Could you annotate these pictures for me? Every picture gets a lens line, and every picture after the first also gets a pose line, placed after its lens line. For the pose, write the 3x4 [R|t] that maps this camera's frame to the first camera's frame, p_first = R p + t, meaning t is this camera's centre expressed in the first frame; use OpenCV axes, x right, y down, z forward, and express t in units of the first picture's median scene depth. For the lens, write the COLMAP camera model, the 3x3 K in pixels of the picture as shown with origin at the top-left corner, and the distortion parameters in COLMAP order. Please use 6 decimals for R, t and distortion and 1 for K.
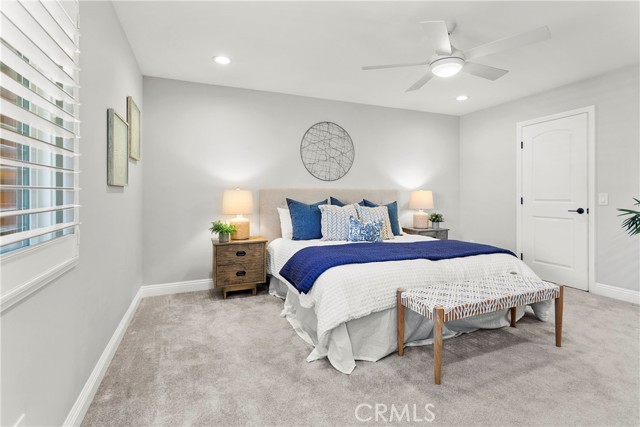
lens RADIAL K [[307.4, 0, 312.9], [0, 307.4, 195.6], [0, 0, 1]] dist [0.007258, -0.000547]
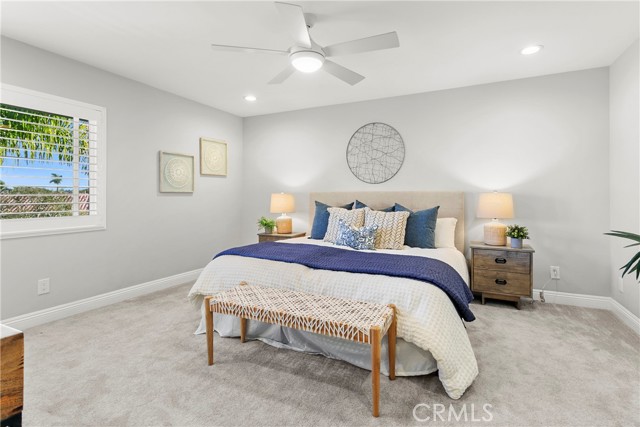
lens RADIAL K [[307.4, 0, 323.3], [0, 307.4, 195.1], [0, 0, 1]] dist [0.007258, -0.000547]
pose [[0.671165, -0.002698, -0.741303, 0.720511], [-0.003193, 0.999974, -0.006530, -0.005112], [0.741301, 0.006750, 0.671139, 0.254430]]
